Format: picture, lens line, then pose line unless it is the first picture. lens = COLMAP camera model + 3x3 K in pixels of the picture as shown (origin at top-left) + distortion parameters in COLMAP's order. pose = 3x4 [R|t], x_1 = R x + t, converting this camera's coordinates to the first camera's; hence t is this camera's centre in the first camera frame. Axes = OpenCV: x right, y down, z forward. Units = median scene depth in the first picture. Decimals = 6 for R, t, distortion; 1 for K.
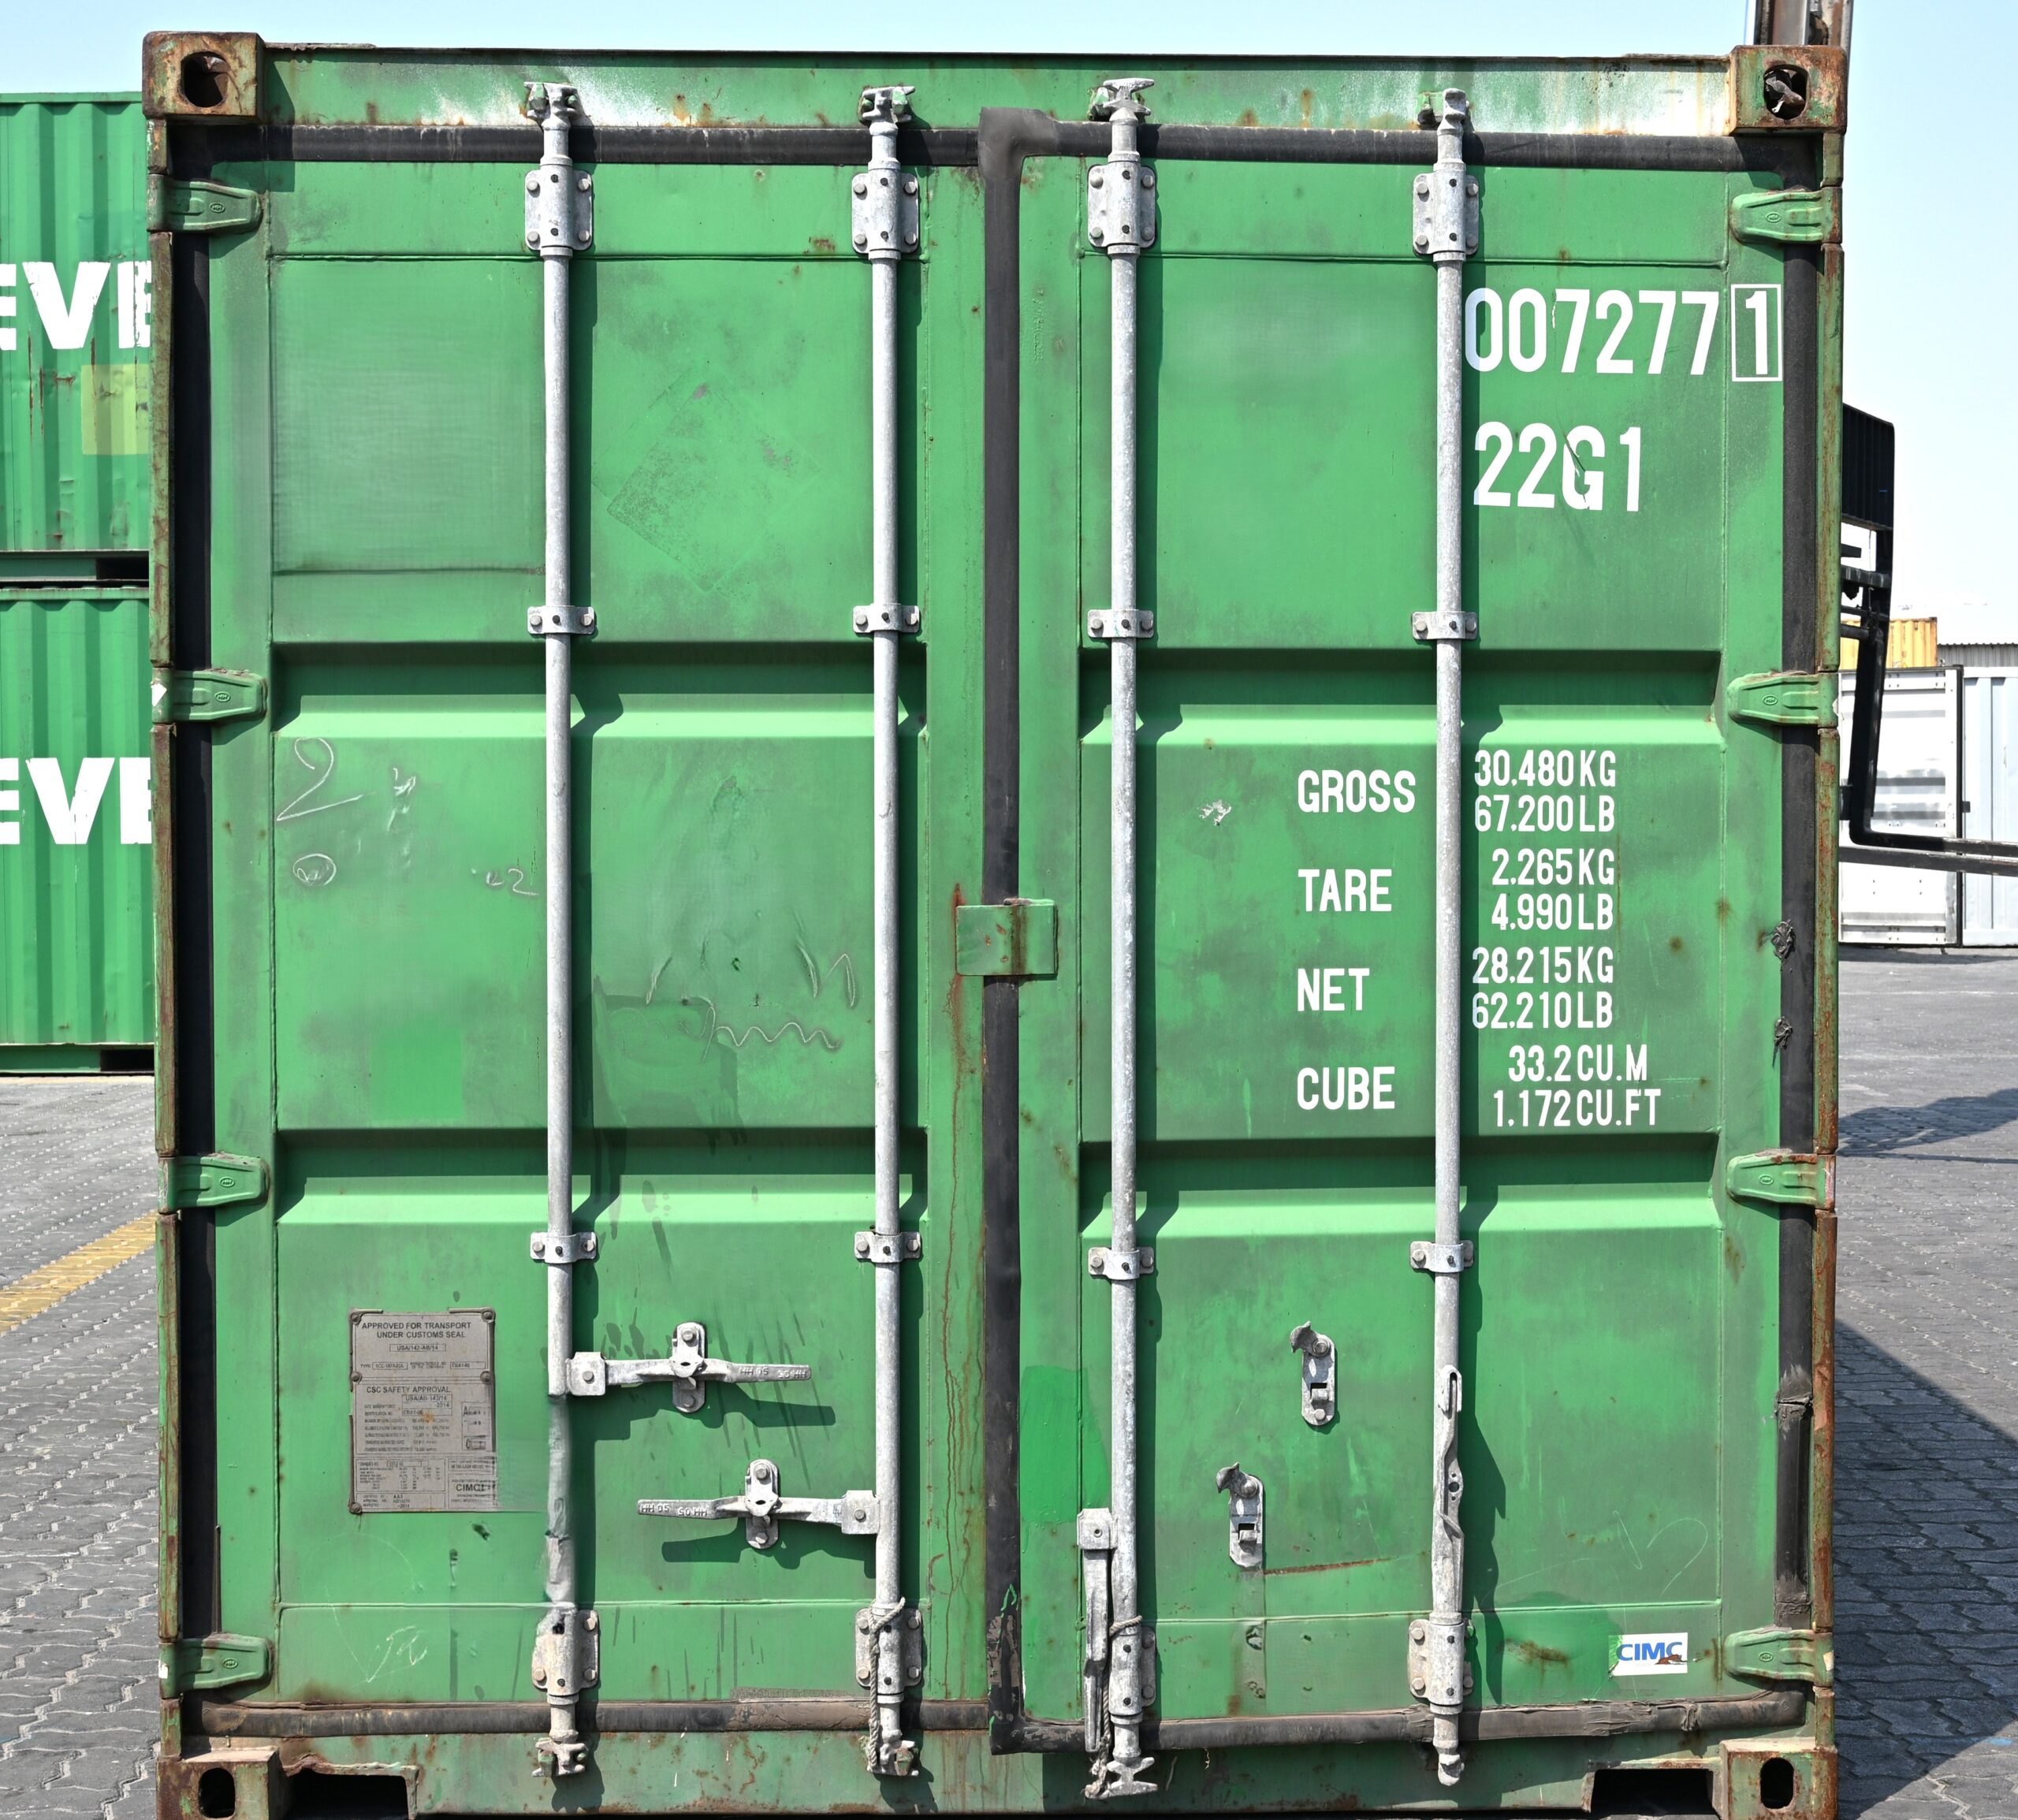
lens RADIAL K [[3485.0, 0, 1011.4], [0, 3485.0, 899.0], [0, 0, 1]] dist [0.004582, 0.000000]
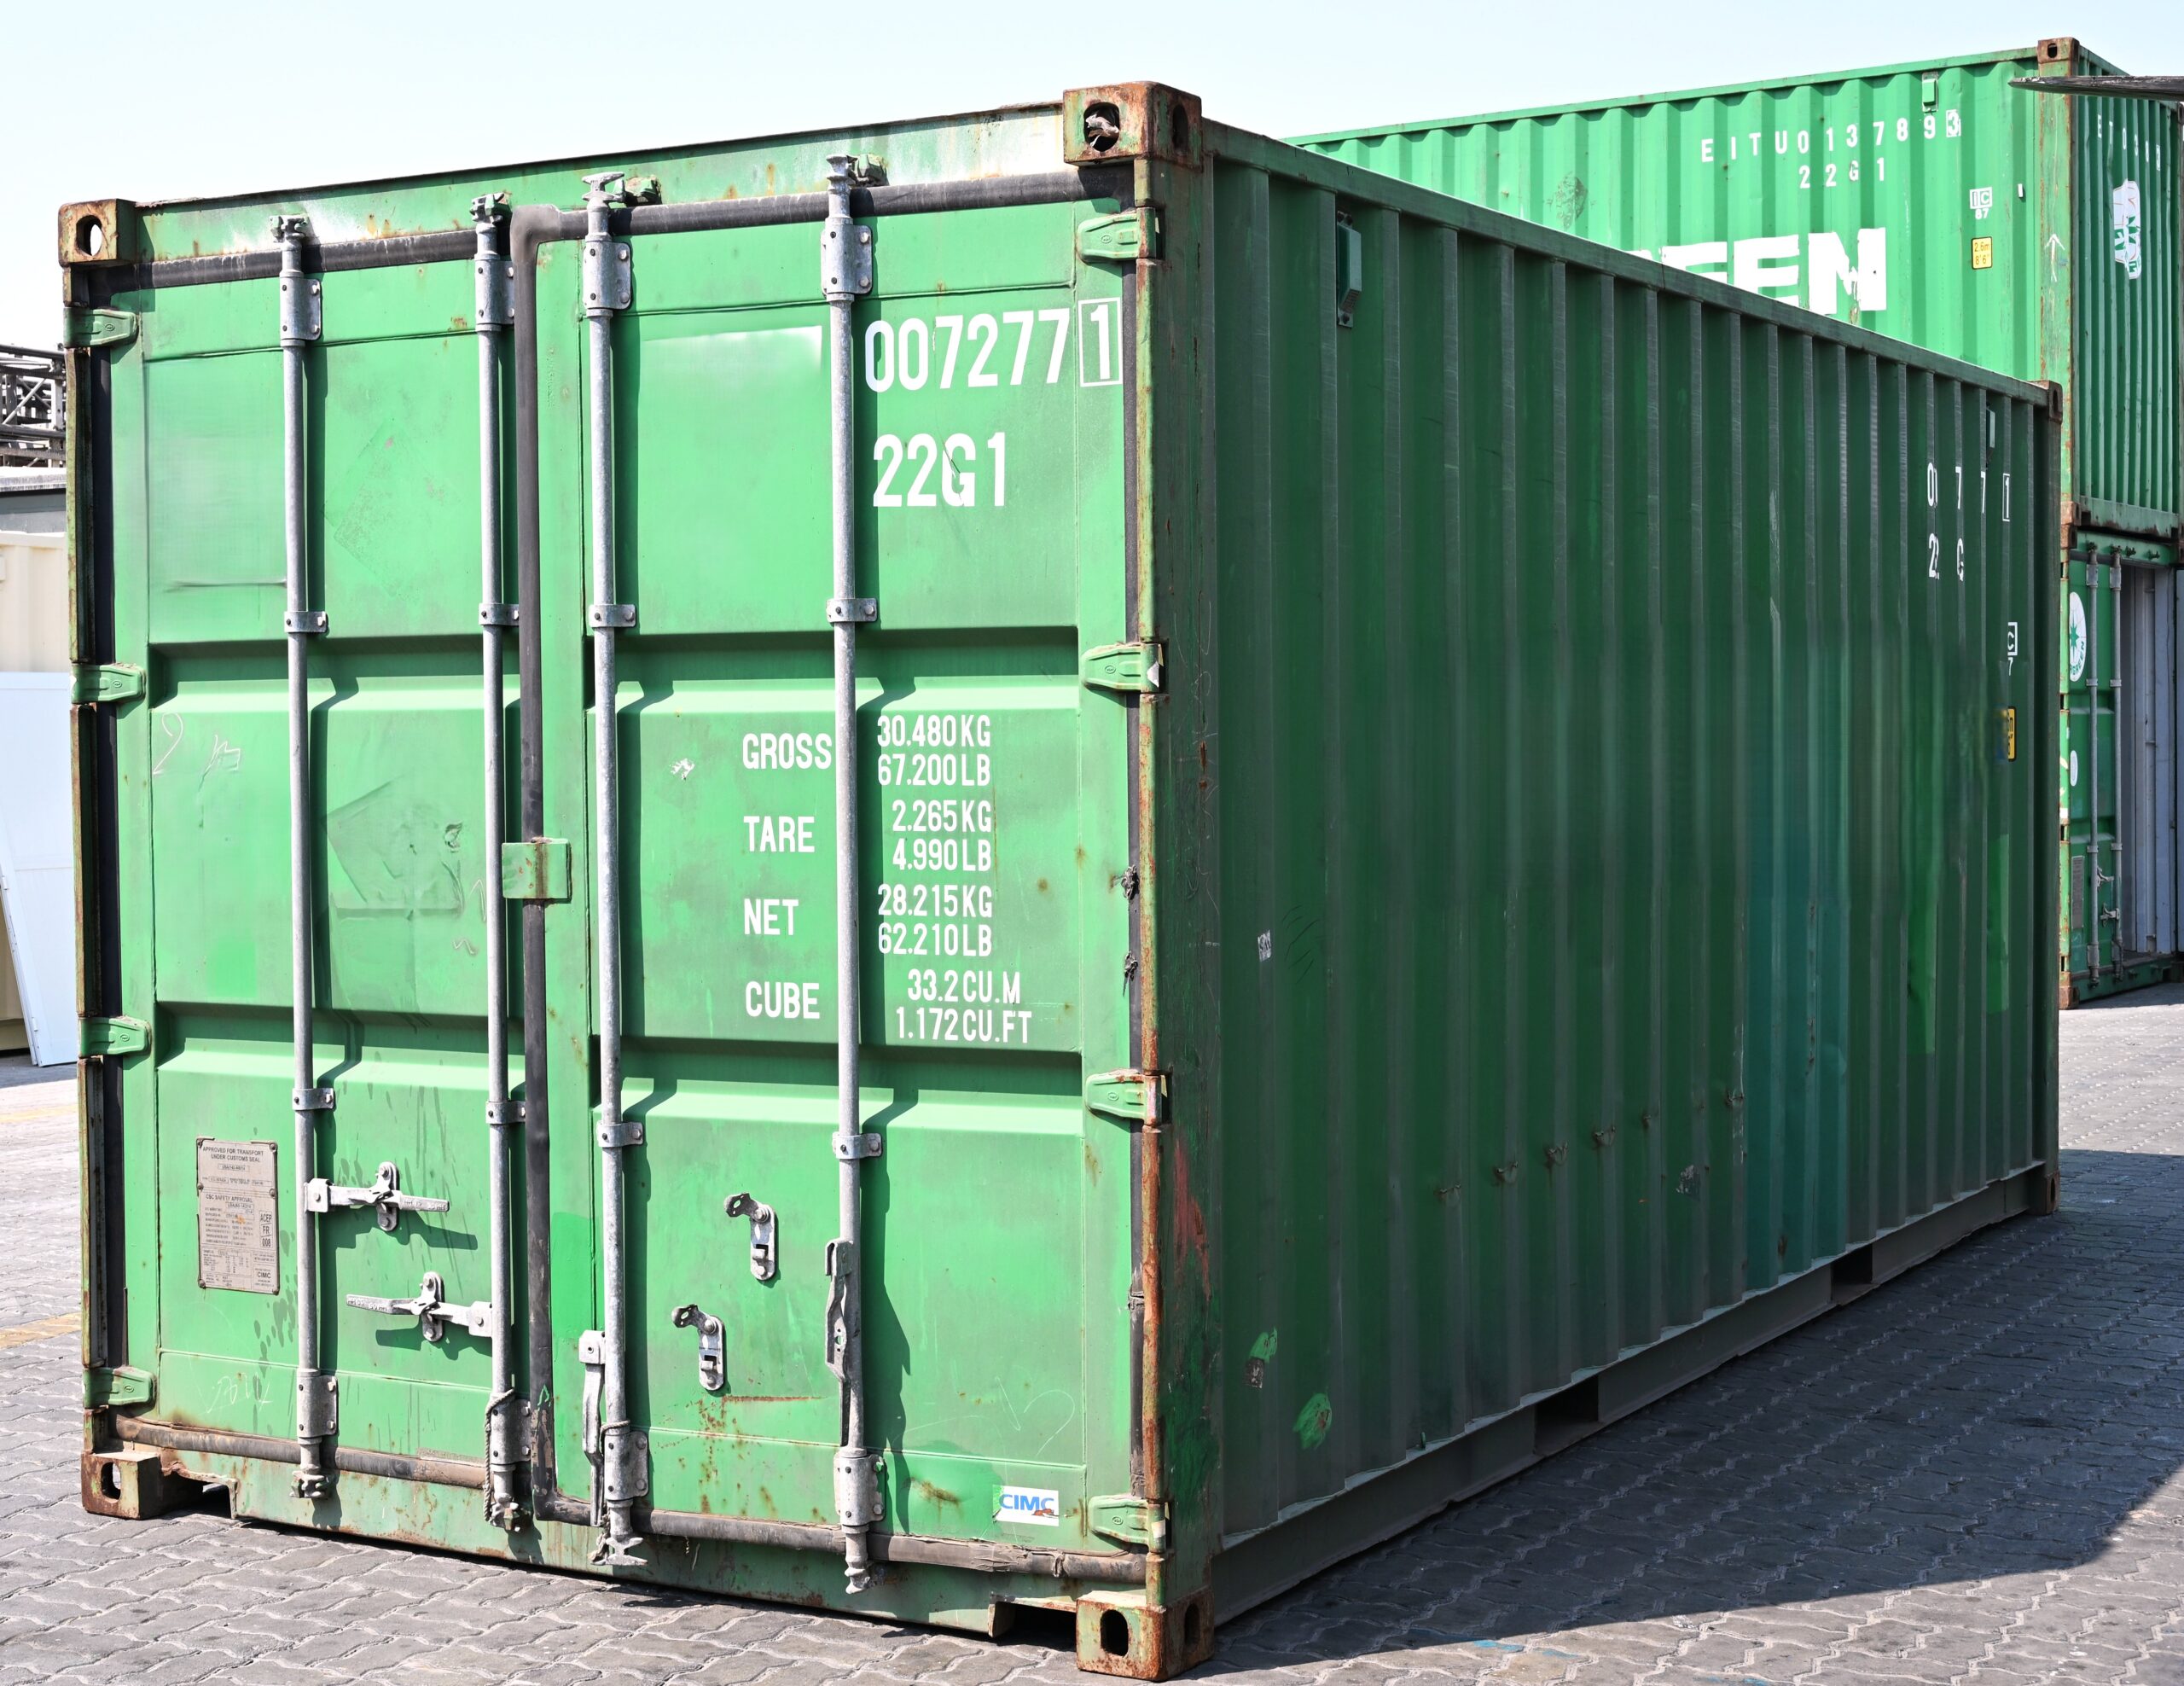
lens RADIAL K [[3331.5, 0, 1091.1], [0, 3331.5, 857.5], [0, 0, 1]] dist [0.012751, 0.000000]
pose [[0.850106, 0.015097, -0.526395, 0.782910], [-0.009785, 0.999869, 0.012873, -0.010167], [0.526521, -0.005793, 0.850143, 0.084614]]
